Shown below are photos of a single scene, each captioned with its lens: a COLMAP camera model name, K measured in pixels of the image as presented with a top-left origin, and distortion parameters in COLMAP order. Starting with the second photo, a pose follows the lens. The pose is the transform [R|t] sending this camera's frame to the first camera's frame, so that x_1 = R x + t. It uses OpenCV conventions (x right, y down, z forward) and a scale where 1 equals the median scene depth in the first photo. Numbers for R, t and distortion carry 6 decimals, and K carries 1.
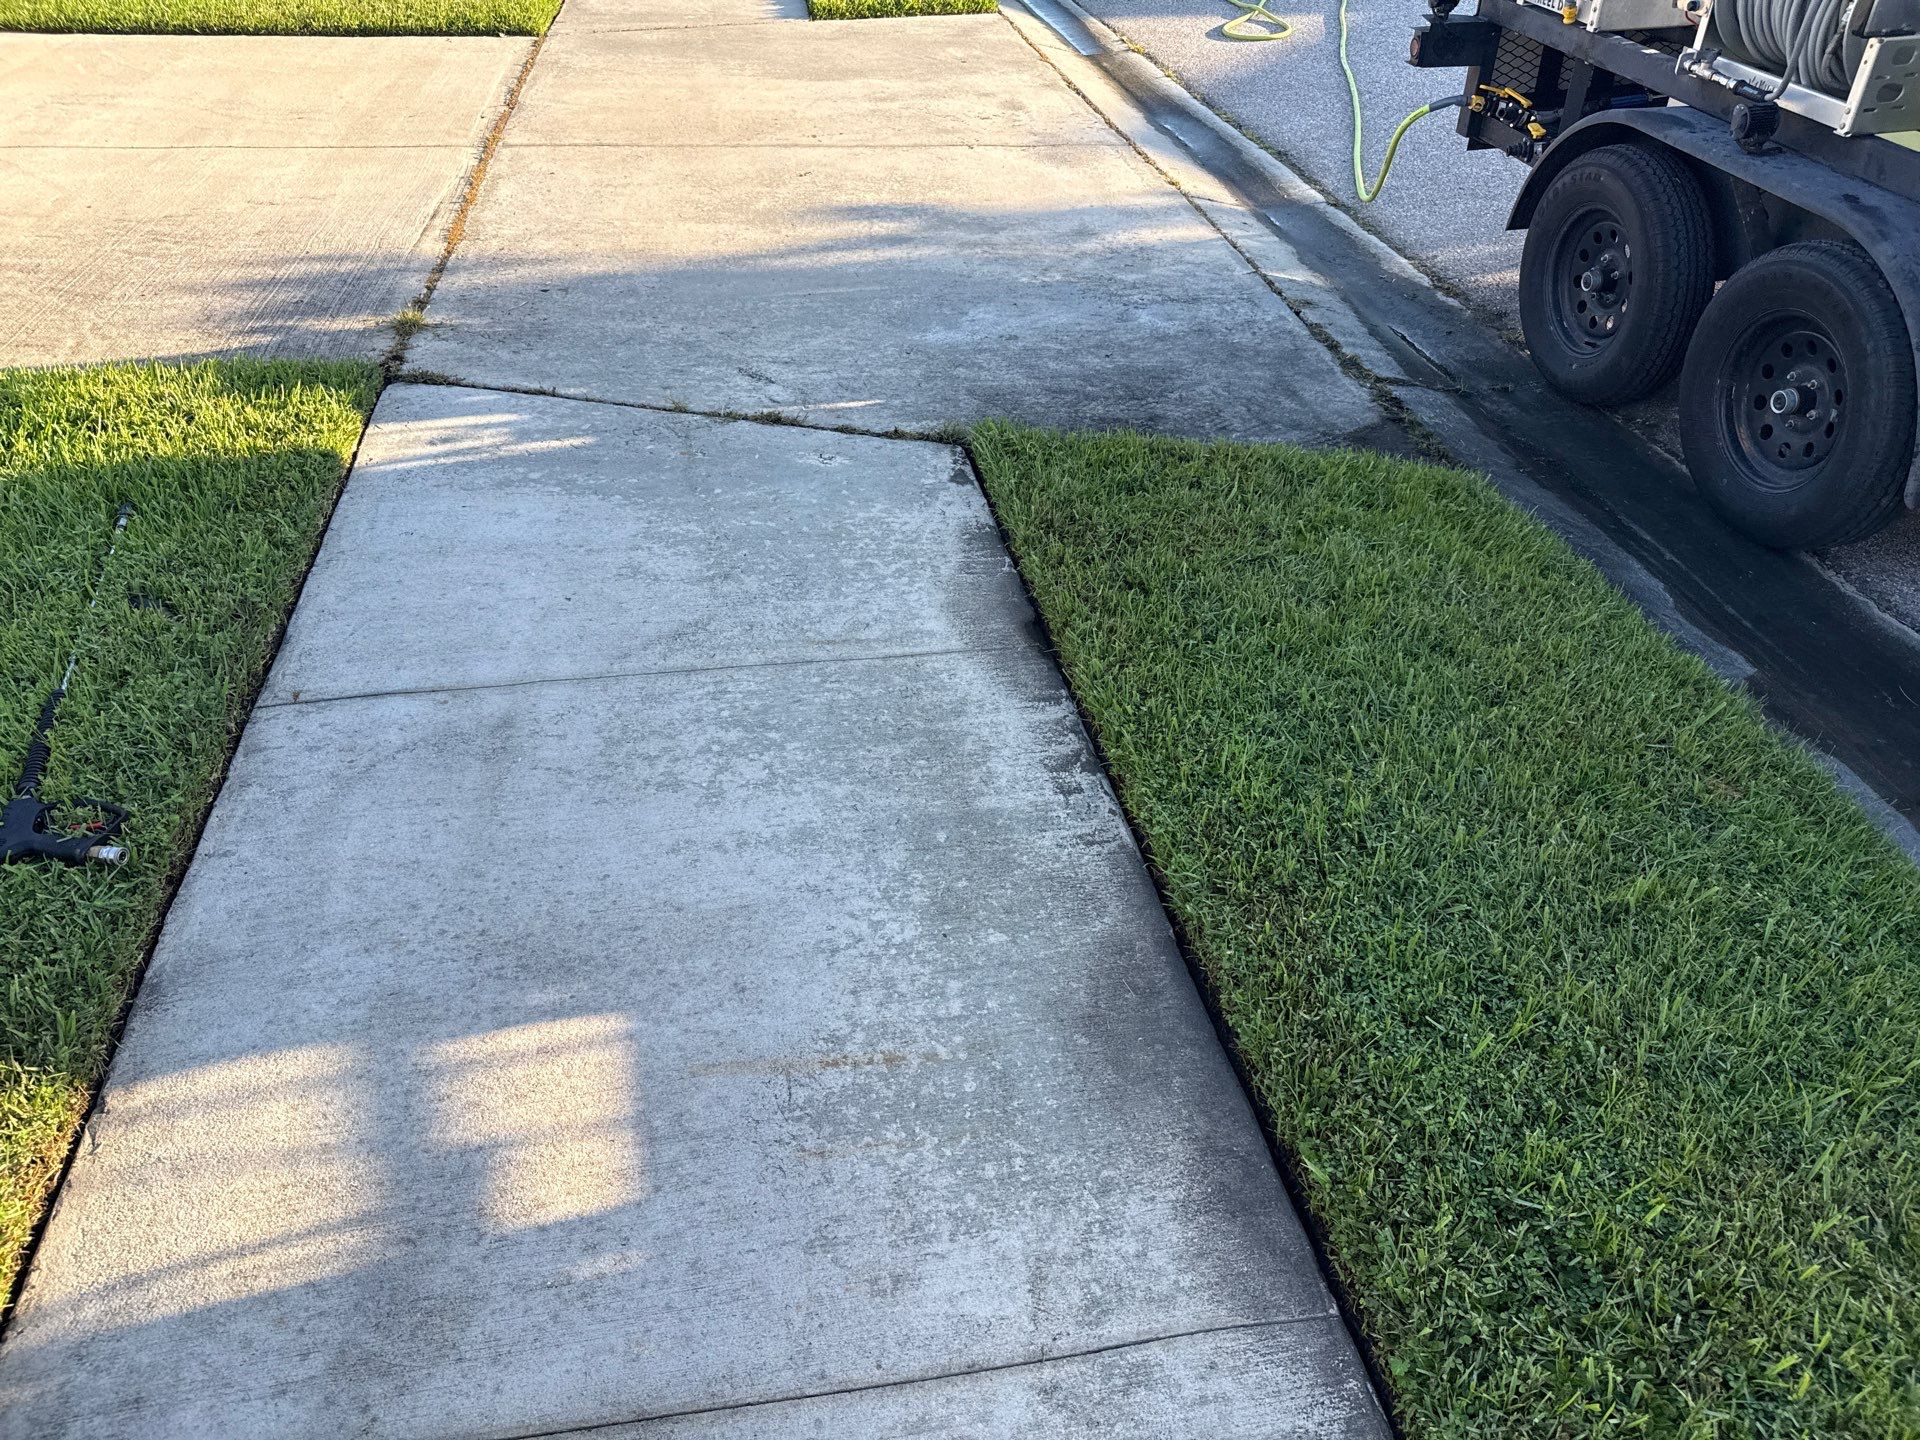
lens RADIAL K [[1355.8, 0, 998.0], [0, 1355.8, 748.5], [0, 0, 1]] dist [0.031183, -0.038335]
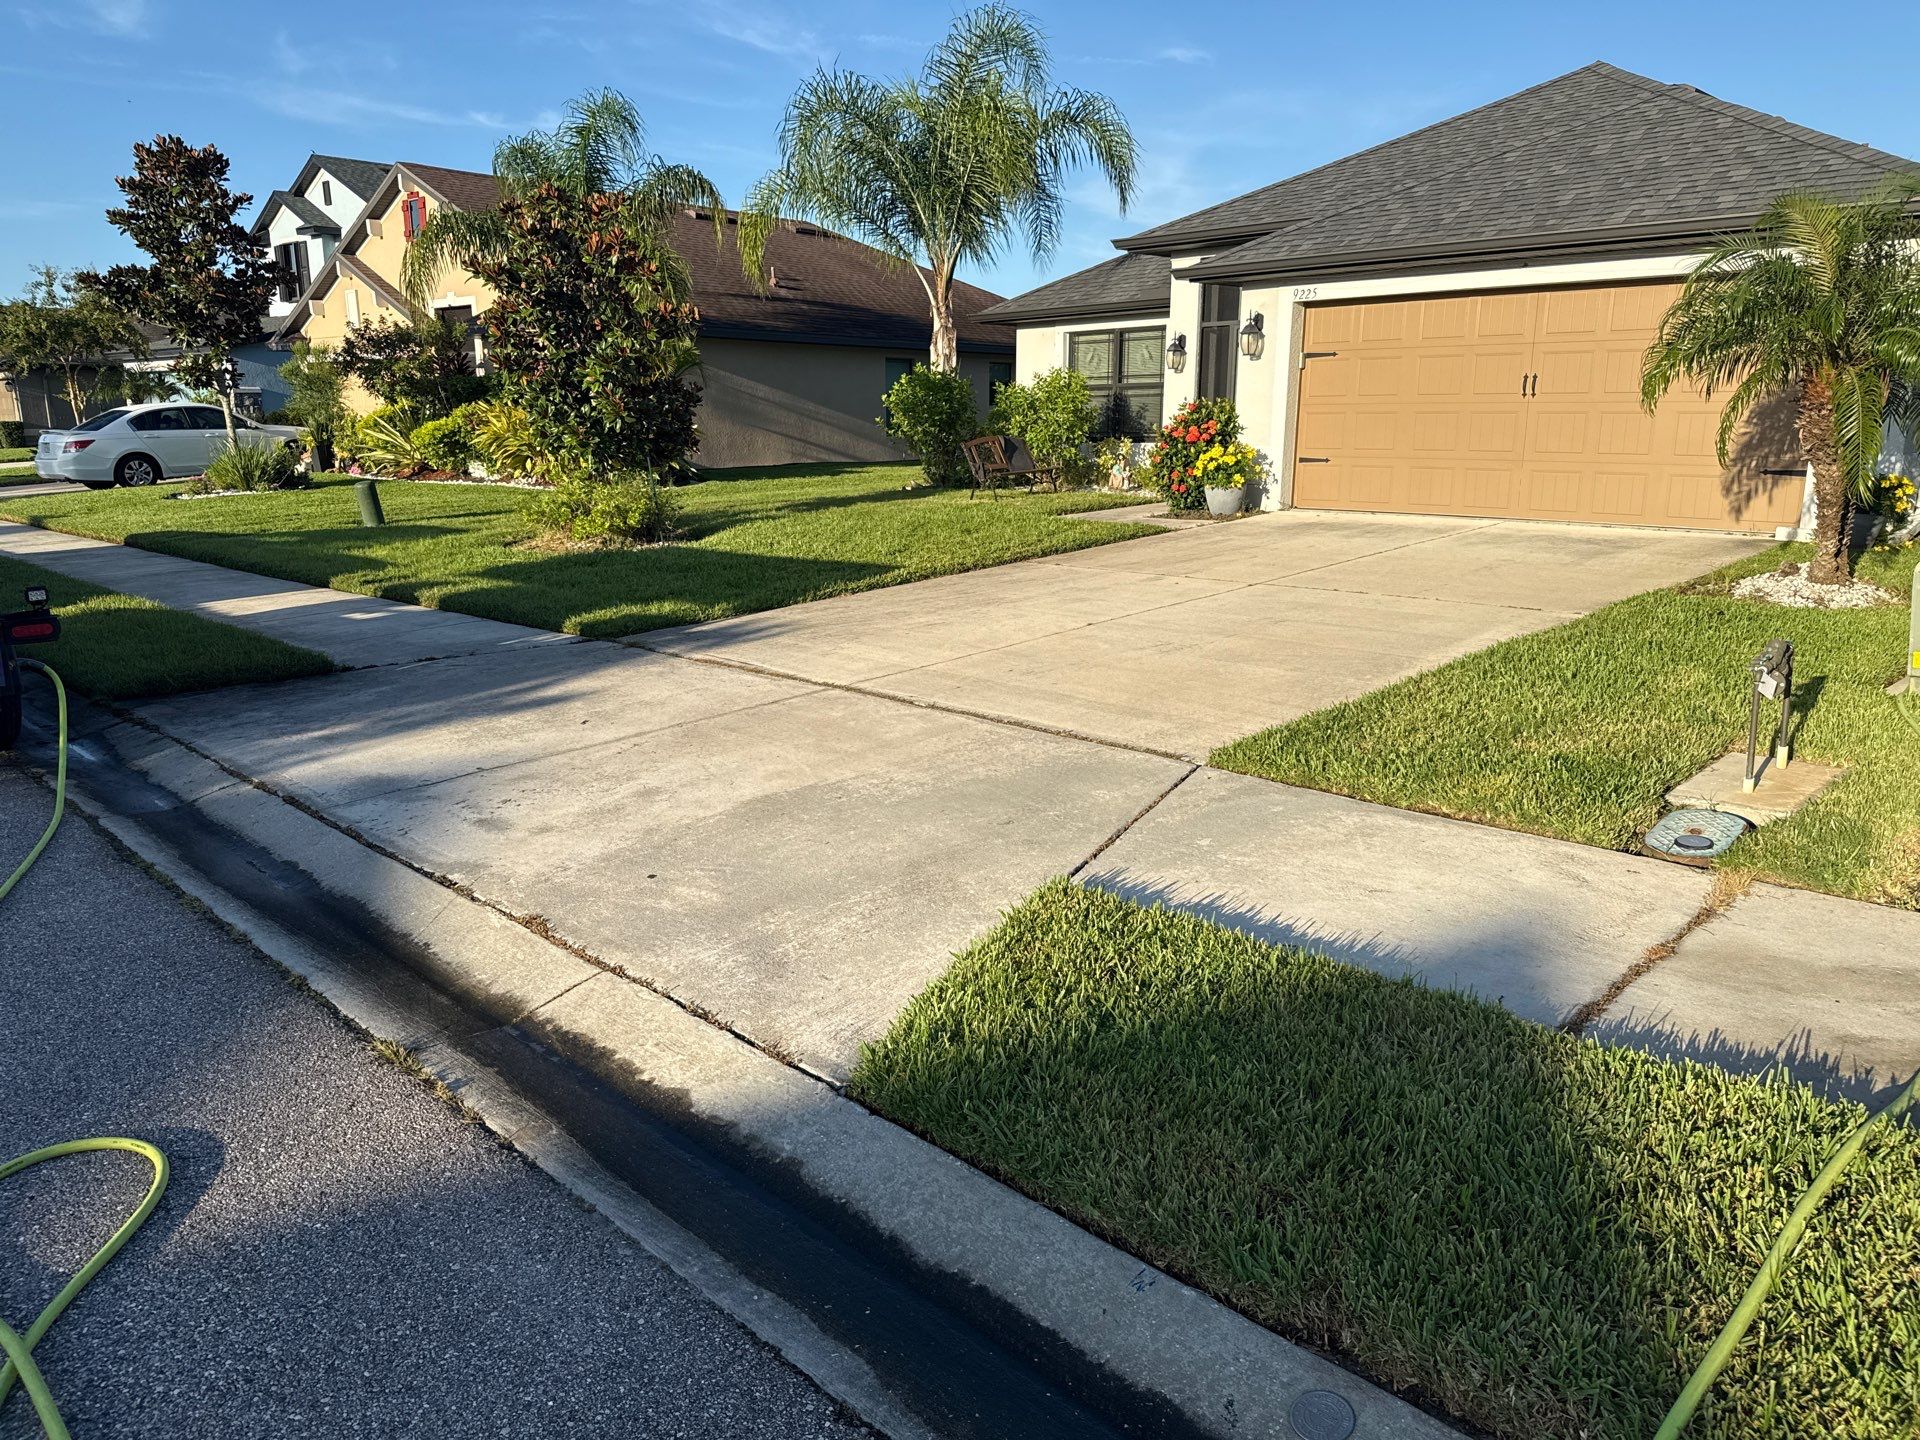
lens RADIAL K [[1355.8, 0, 960.8], [0, 1355.8, 710.0], [0, 0, 1]] dist [0.031183, -0.038335]
pose [[-0.822369, 0.141664, -0.551036, 0.390017], [-0.331150, 0.668378, 0.666041, -2.040962], [0.462654, 0.730207, -0.502741, 2.632709]]
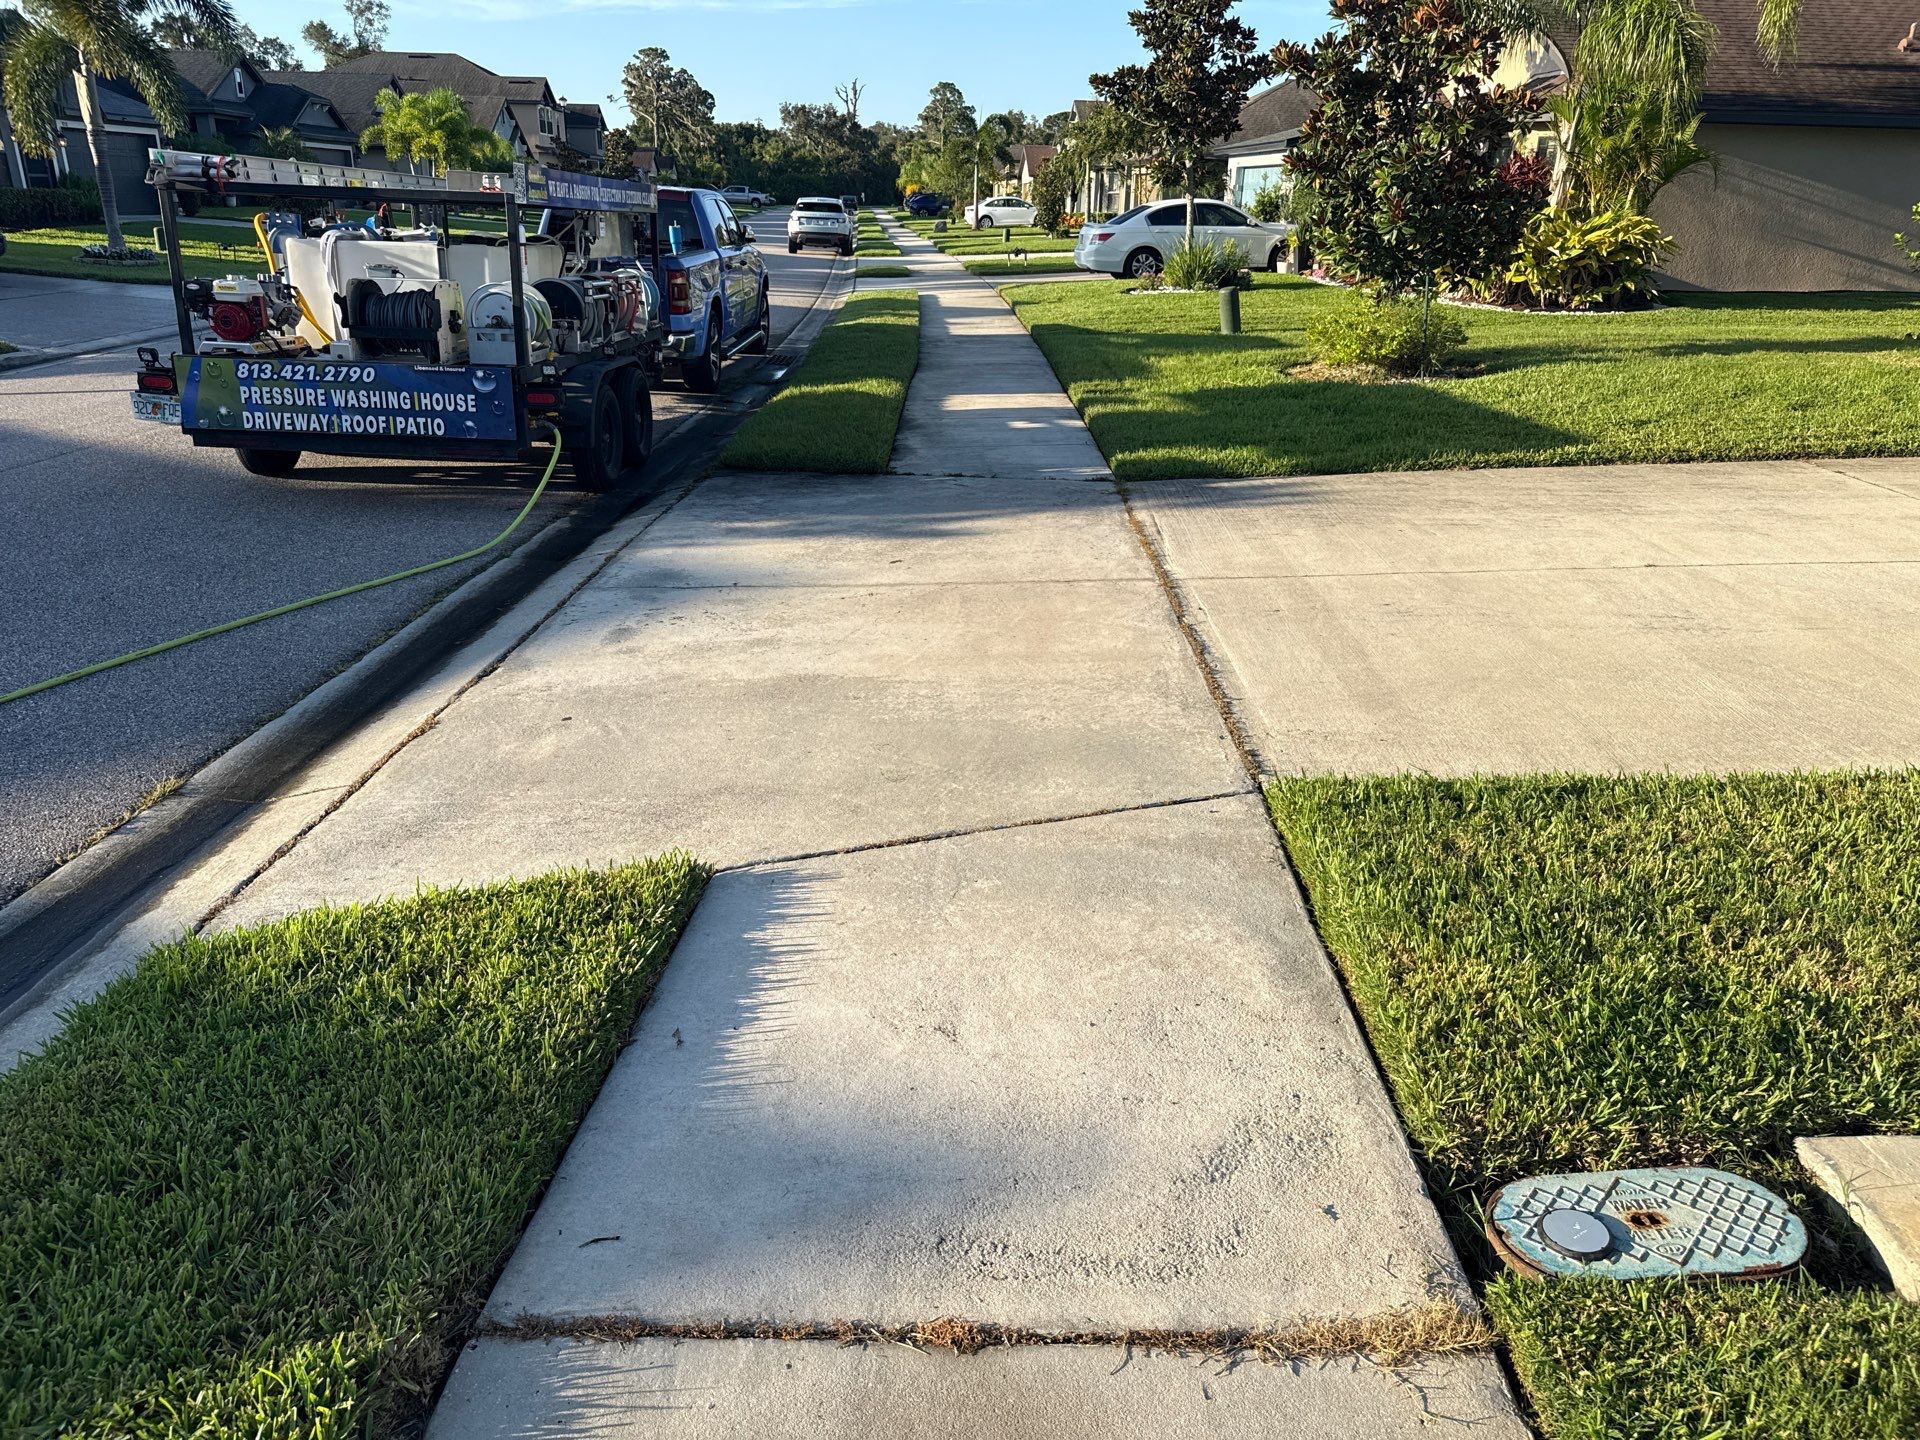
lens RADIAL K [[1355.8, 0, 955.0], [0, 1355.8, 737.2], [0, 0, 1]] dist [0.031183, -0.038335]
pose [[-0.979502, -0.075629, 0.186697, -0.640705], [0.120525, 0.522584, 0.844026, -2.014135], [-0.161397, 0.849227, -0.502757, 2.568288]]
